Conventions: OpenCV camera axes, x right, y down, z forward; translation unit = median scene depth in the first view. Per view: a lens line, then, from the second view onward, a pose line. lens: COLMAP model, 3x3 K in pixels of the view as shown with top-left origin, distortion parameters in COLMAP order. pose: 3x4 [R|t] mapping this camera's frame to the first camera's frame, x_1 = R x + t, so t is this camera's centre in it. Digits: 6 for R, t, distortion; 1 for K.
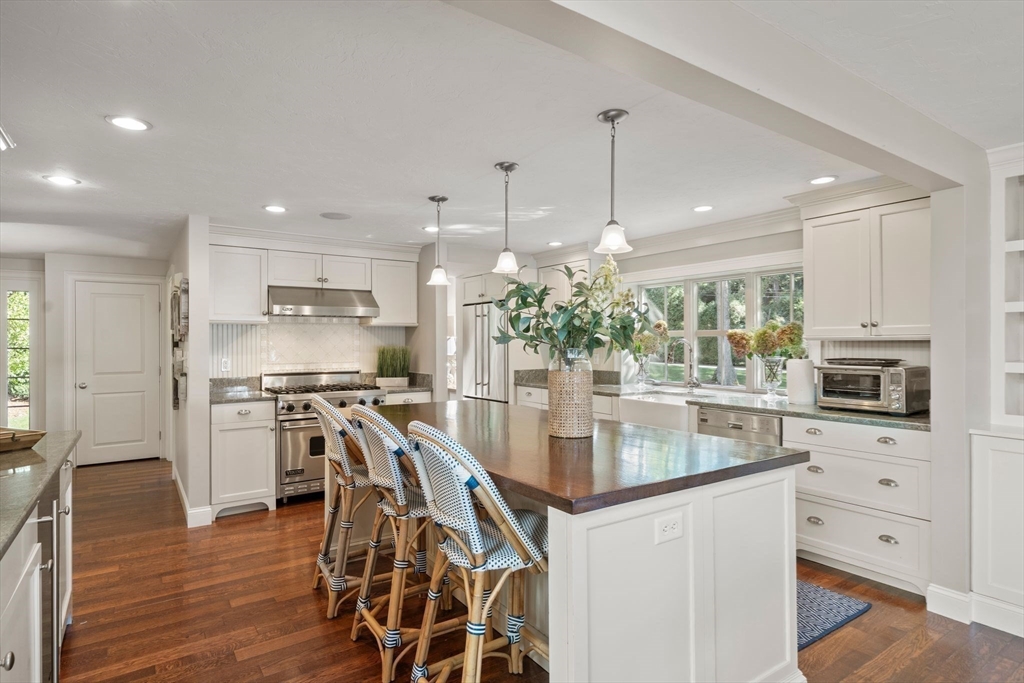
lens RADIAL K [[550.1, 0, 506.5], [0, 550.1, 340.3], [0, 0, 1]] dist [0.000860, 0.000072]
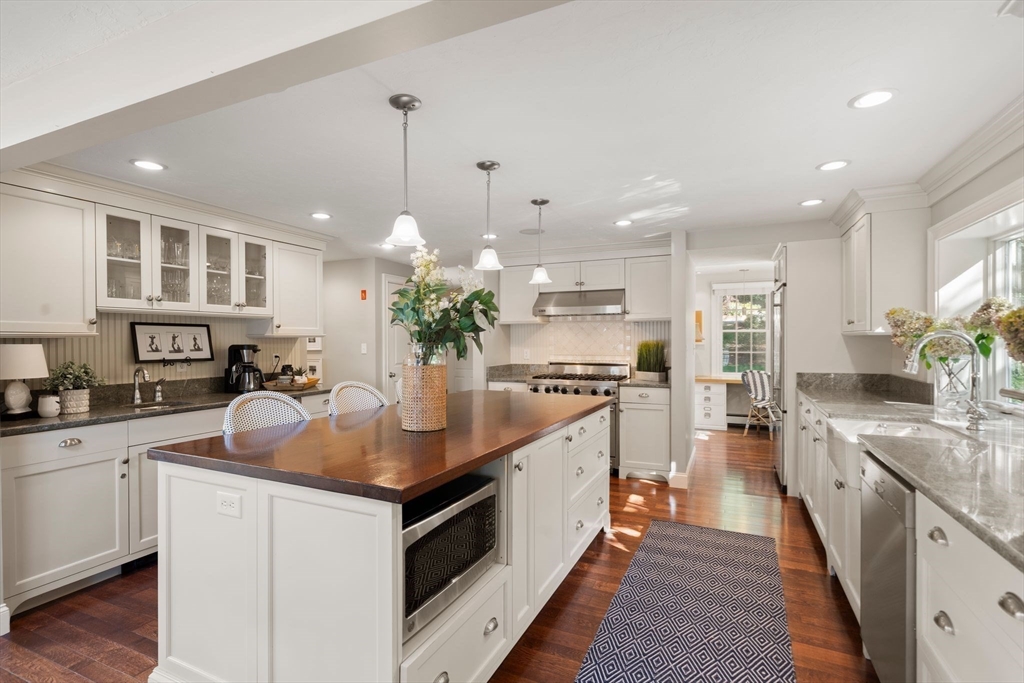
lens RADIAL K [[494.7, 0, 501.0], [0, 494.7, 338.7], [0, 0, 1]] dist [-0.003837, -0.000285]
pose [[0.515632, 0.000586, -0.856810, 0.512350], [0.001569, 0.999997, 0.001628, 0.004519], [0.856809, -0.002184, 0.515630, 0.347722]]
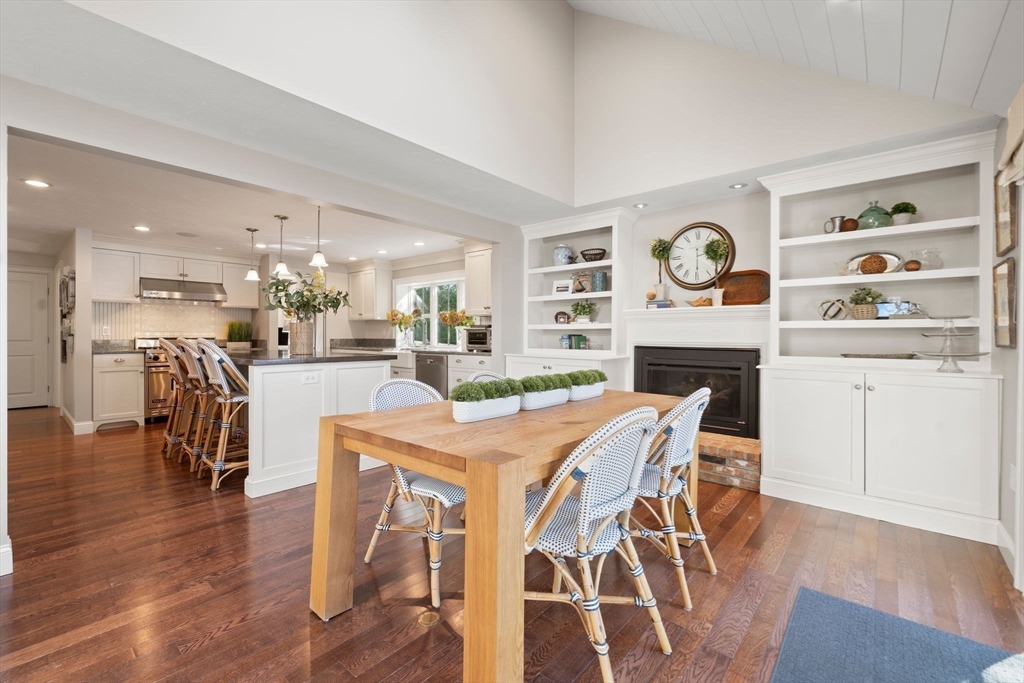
lens RADIAL K [[441.6, 0, 508.7], [0, 441.6, 336.5], [0, 0, 1]] dist [-0.001846, -0.000064]
pose [[0.967753, 0.006178, 0.251825, 0.237888], [-0.007471, 0.999963, 0.004179, 0.049461], [-0.251790, -0.005926, 0.967764, -0.415264]]
